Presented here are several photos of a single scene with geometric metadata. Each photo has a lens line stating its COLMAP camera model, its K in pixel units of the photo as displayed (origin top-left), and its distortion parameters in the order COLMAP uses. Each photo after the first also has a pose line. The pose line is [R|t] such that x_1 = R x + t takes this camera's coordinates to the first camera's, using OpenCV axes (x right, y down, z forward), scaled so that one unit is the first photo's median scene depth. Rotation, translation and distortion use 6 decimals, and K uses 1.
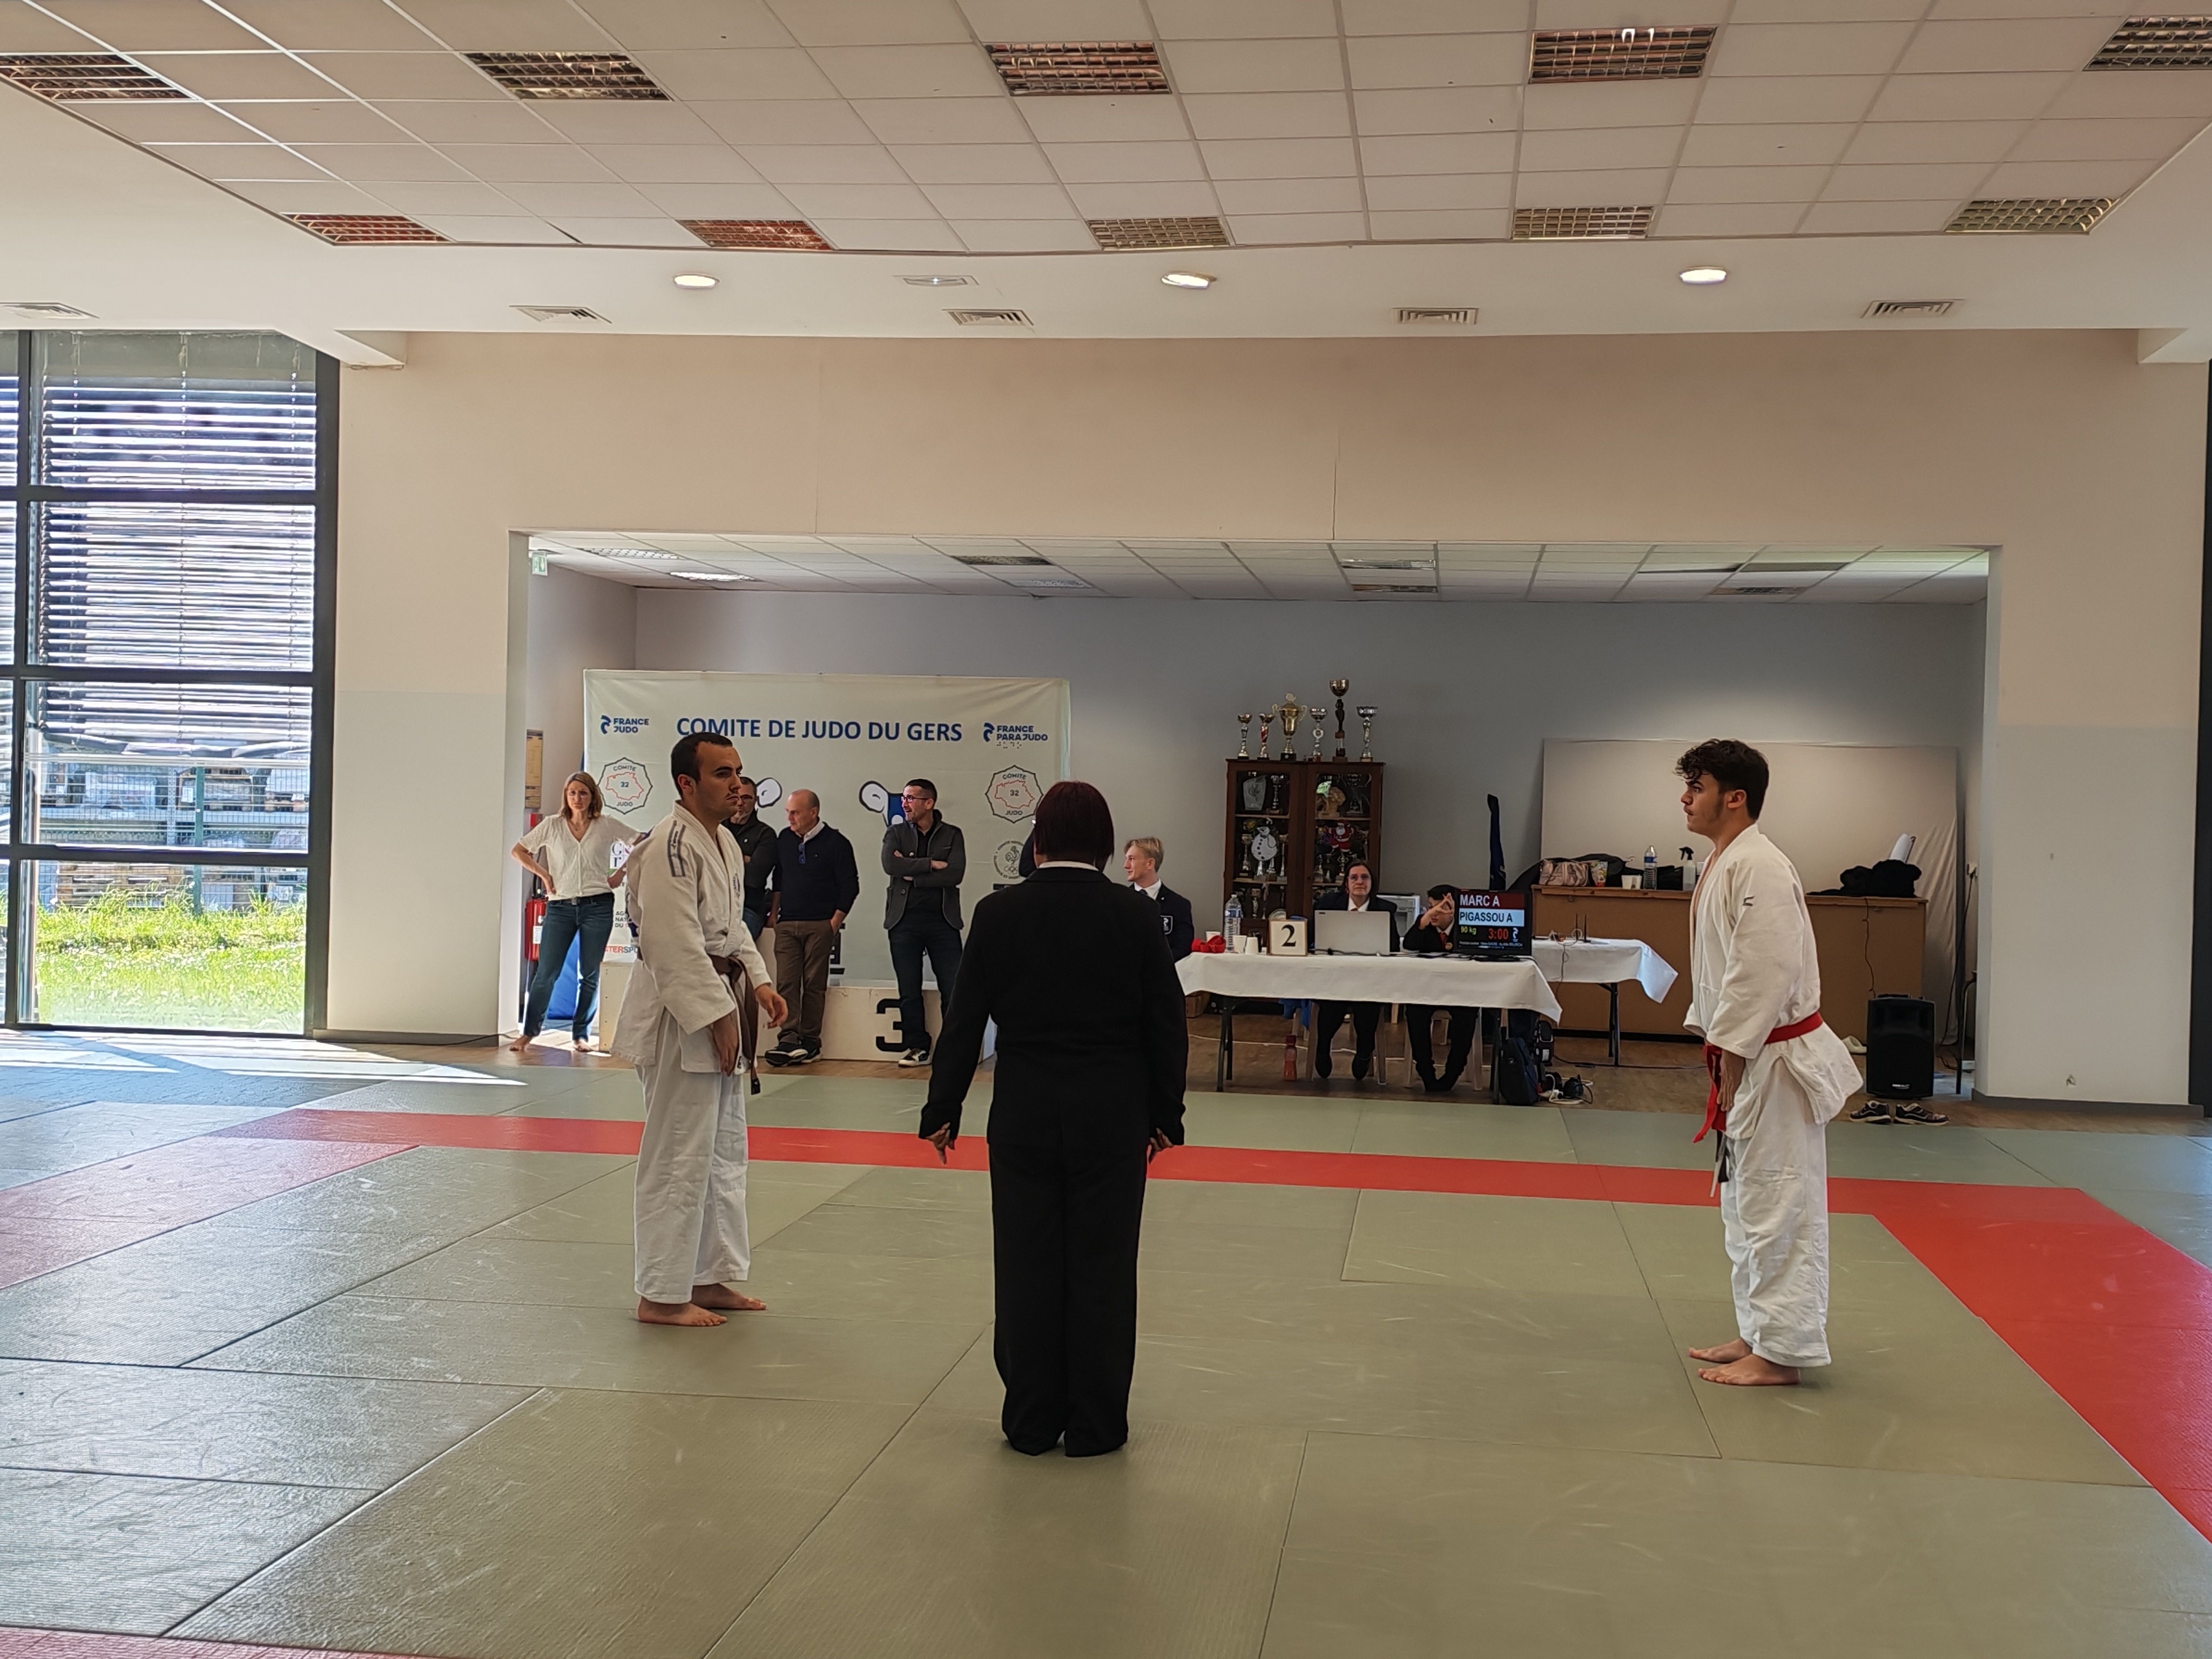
lens RADIAL K [[2646.2, 0, 1097.9], [0, 2646.2, 796.9], [0, 0, 1]] dist [0.149529, -0.302745]
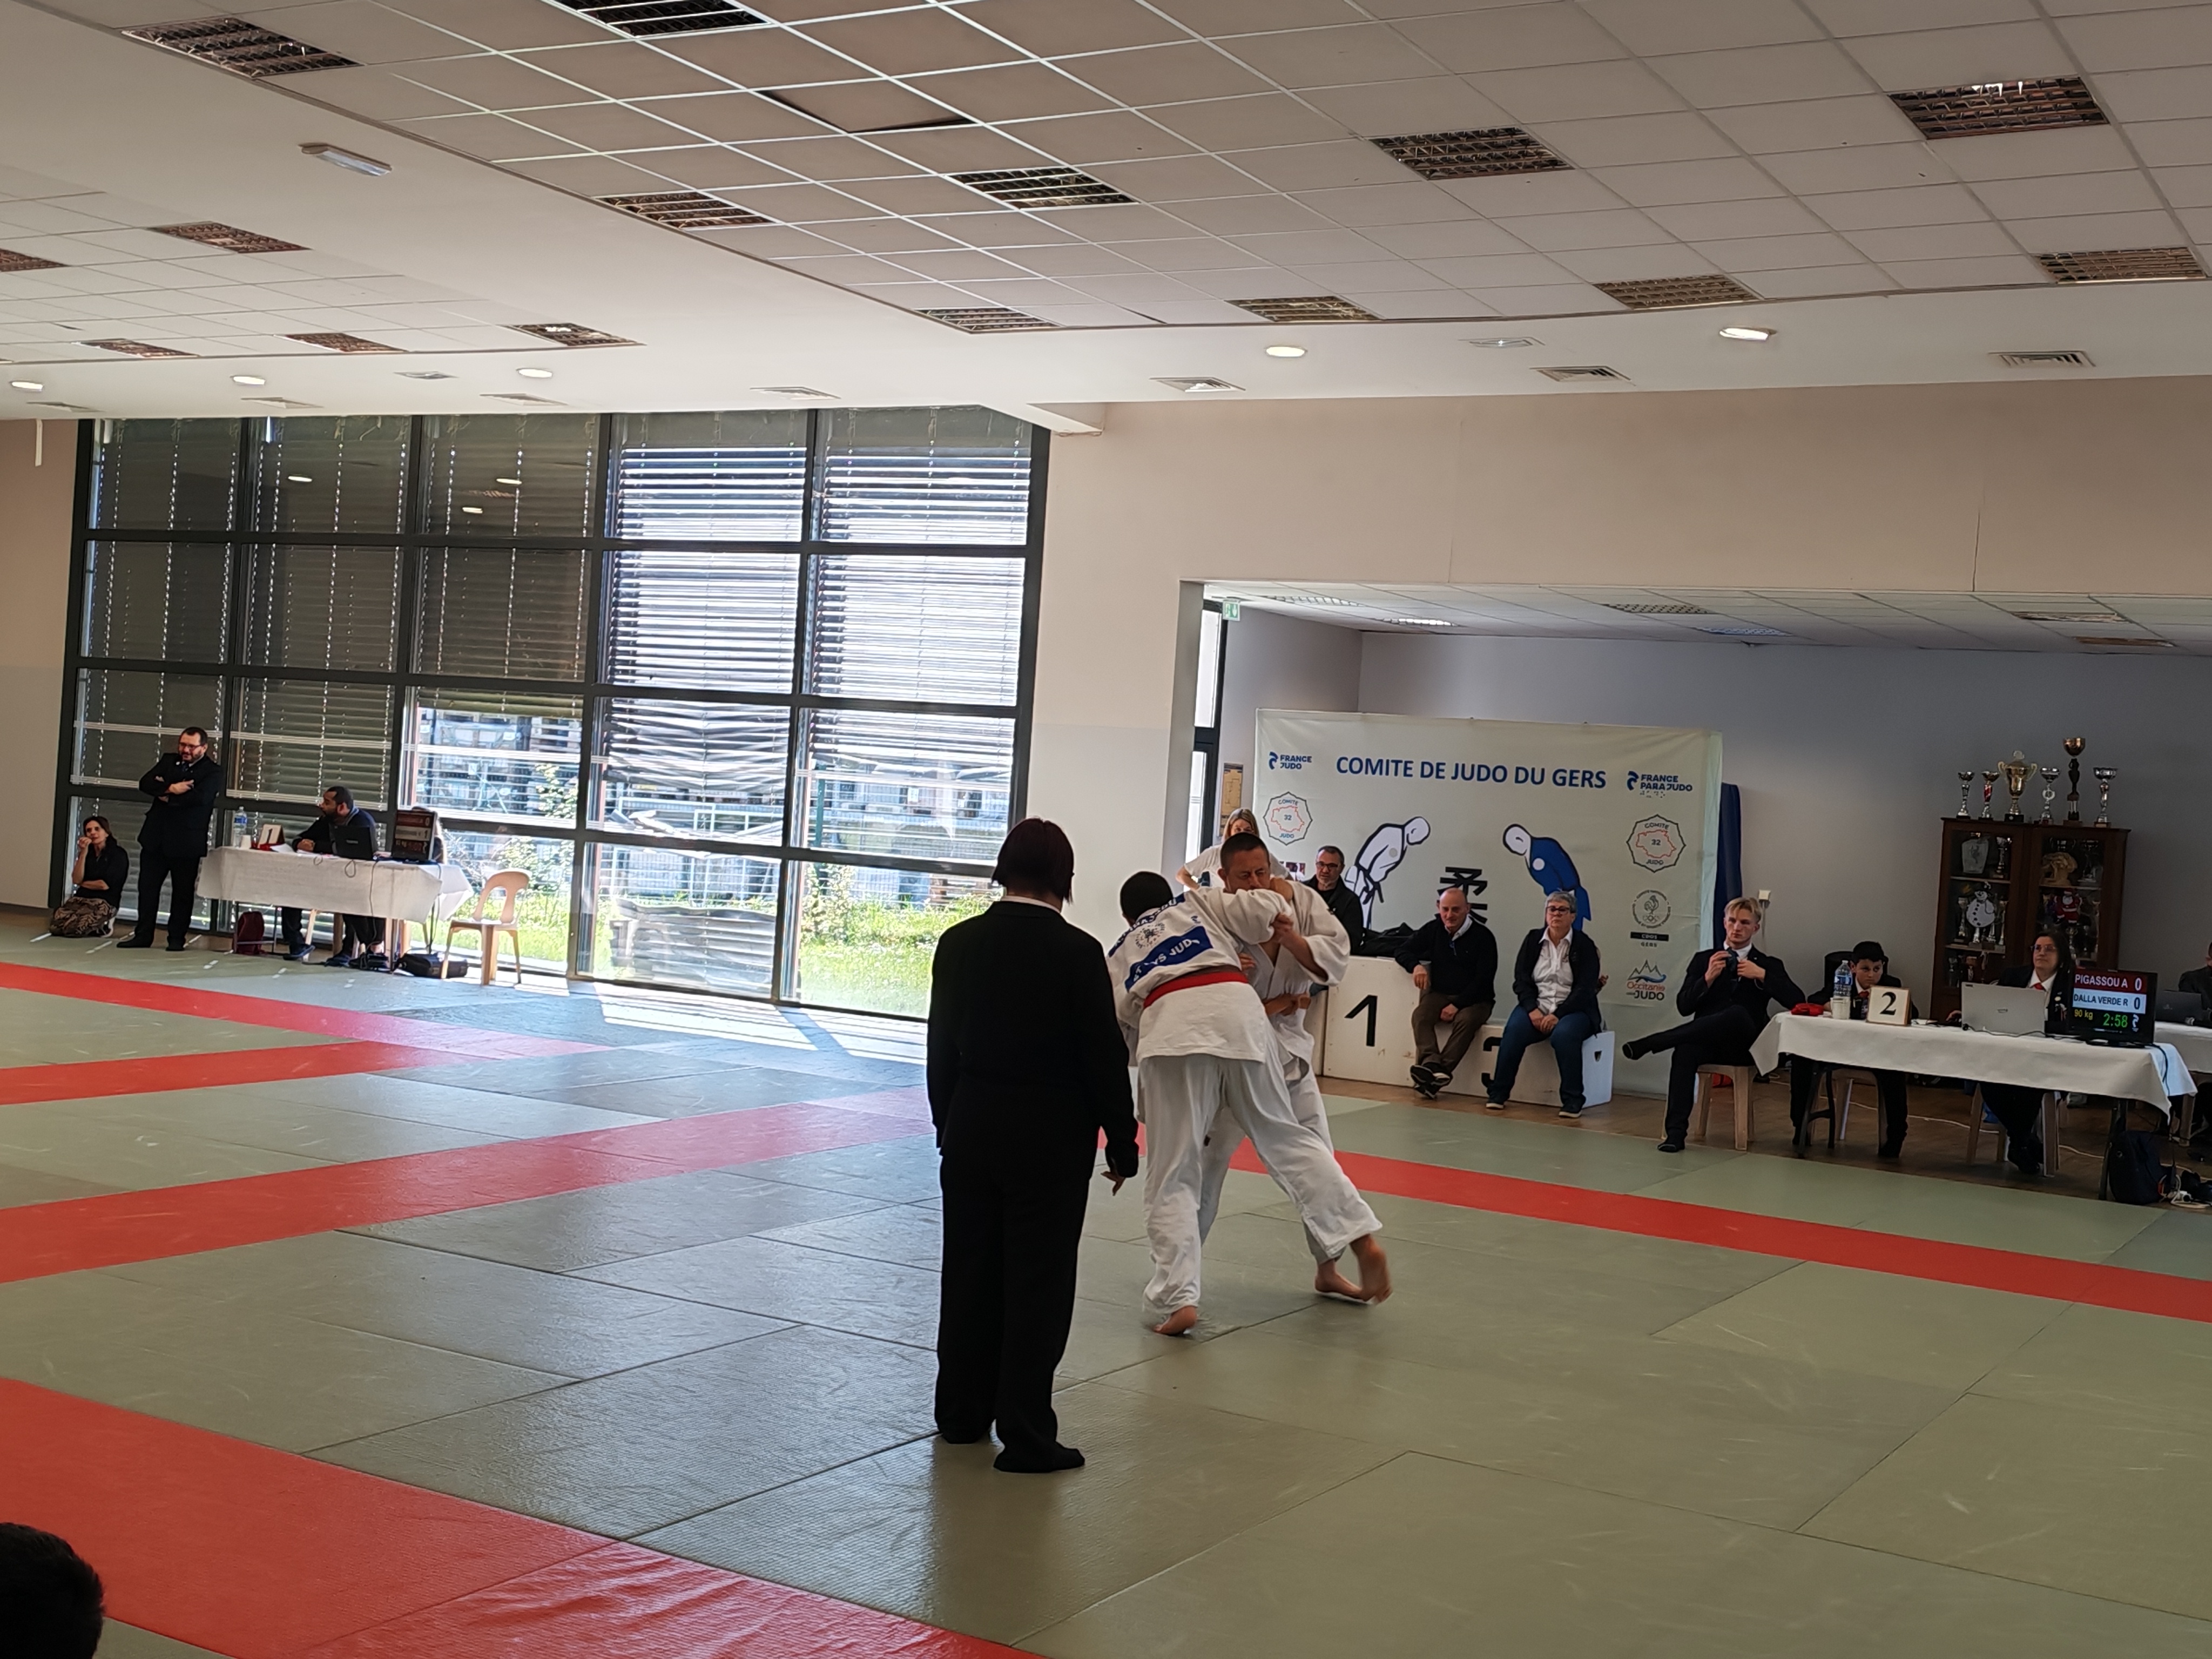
lens RADIAL K [[2600.2, 0, 968.4], [0, 2600.2, 757.4], [0, 0, 1]] dist [0.141035, -0.385396]
pose [[0.916709, 0.032743, -0.398211, 0.127641], [-0.043579, 0.998884, -0.018187, -0.004423], [0.397171, 0.034026, 0.917113, -0.008444]]
